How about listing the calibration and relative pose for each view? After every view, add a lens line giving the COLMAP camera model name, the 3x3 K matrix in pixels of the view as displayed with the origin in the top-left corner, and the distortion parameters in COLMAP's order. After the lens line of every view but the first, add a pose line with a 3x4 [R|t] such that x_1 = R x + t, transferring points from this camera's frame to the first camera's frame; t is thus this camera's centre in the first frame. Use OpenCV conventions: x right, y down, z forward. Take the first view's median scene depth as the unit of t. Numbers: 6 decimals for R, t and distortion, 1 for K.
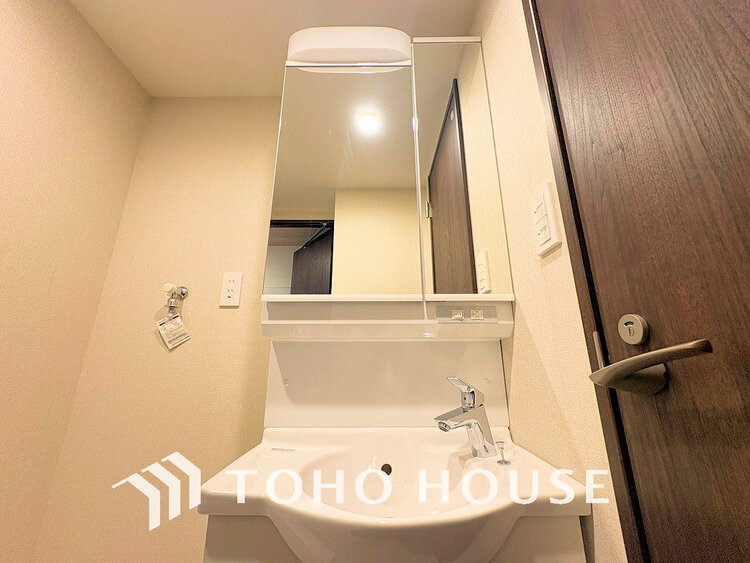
lens RADIAL K [[298.8, 0, 374.2], [0, 298.8, 281.0], [0, 0, 1]] dist [-0.000494, 0.000137]
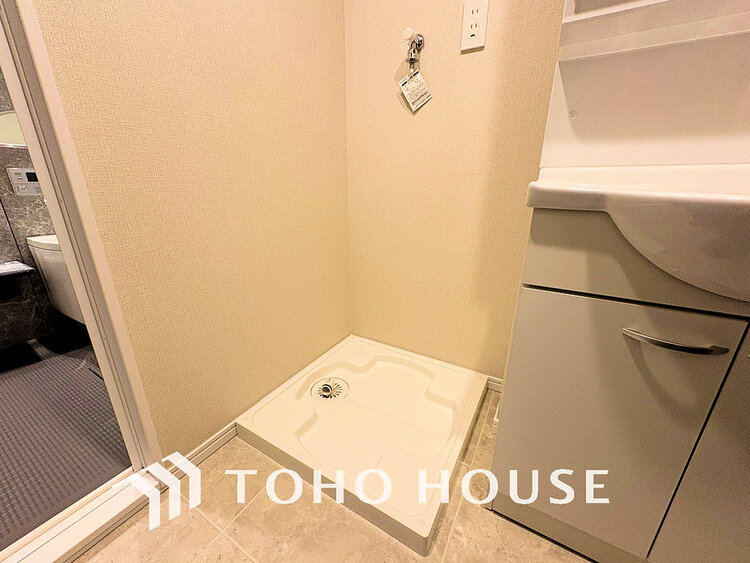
lens RADIAL K [[298.8, 0, 374.2], [0, 298.8, 281.0], [0, 0, 1]] dist [-0.000494, 0.000137]
pose [[0.864578, 0.160906, -0.476040, -0.292435], [0.131583, 0.841795, 0.523515, 0.213688], [0.484964, -0.515258, 0.706625, -0.100891]]
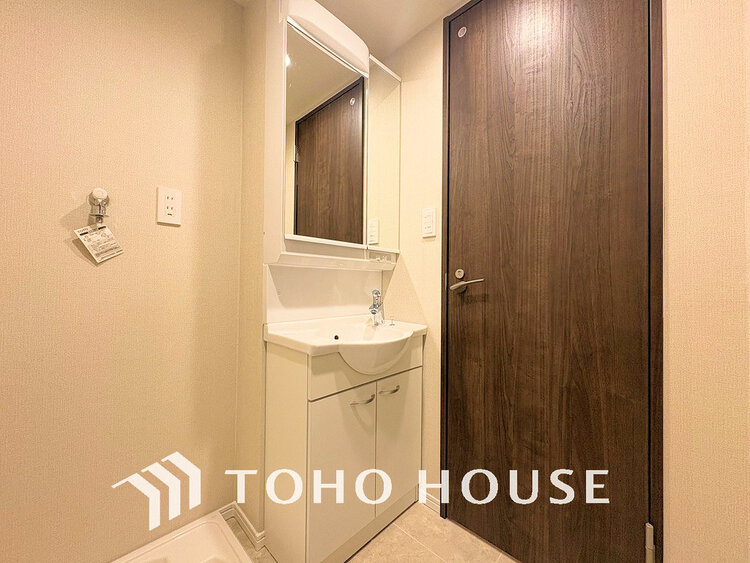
lens RADIAL K [[298.8, 0, 374.2], [0, 298.8, 281.0], [0, 0, 1]] dist [-0.000494, 0.000137]
pose [[0.690166, 0.018699, 0.723409, -0.987084], [-0.207043, 0.962980, 0.172637, -0.061165], [-0.693400, -0.268925, 0.668488, -0.254908]]
